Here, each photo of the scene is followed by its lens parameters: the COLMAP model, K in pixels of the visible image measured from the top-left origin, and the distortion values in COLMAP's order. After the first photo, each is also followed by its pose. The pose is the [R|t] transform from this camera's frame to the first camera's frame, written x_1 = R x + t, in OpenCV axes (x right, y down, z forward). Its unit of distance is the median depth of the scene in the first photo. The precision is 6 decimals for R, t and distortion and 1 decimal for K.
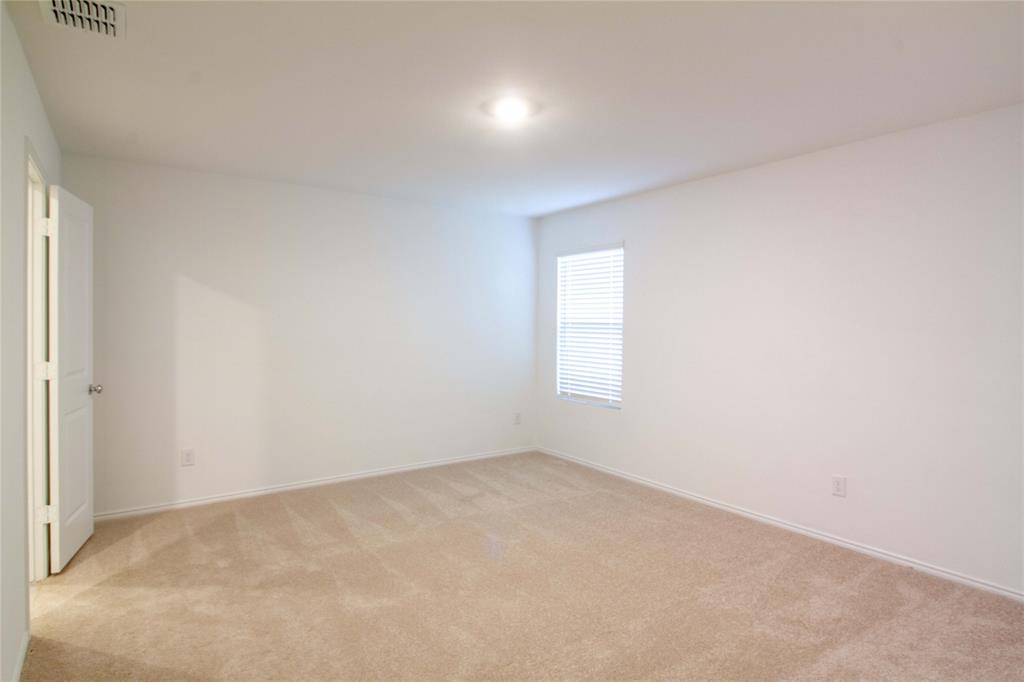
lens RADIAL K [[559.4, 0, 512.0], [0, 559.4, 341.0], [0, 0, 1]] dist [0.000269, -0.000006]
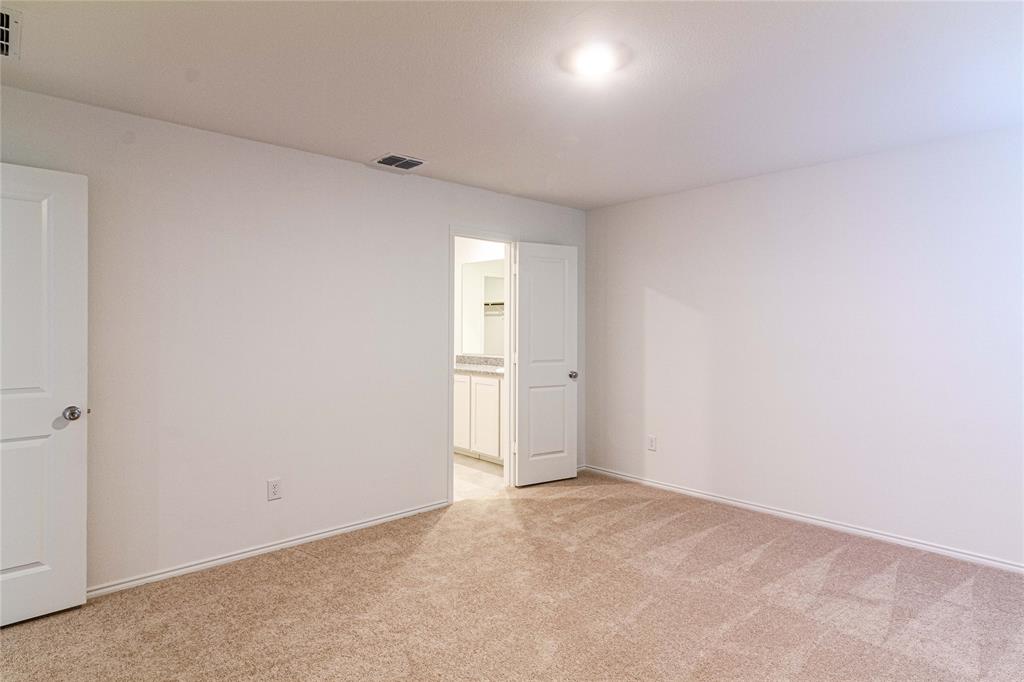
lens RADIAL K [[559.4, 0, 512.0], [0, 559.4, 341.0], [0, 0, 1]] dist [0.000269, -0.000006]
pose [[0.114138, 0.006898, -0.993441, 0.629508], [-0.032319, 0.999472, 0.003227, 0.001332], [0.992939, 0.031739, 0.114300, 0.666744]]
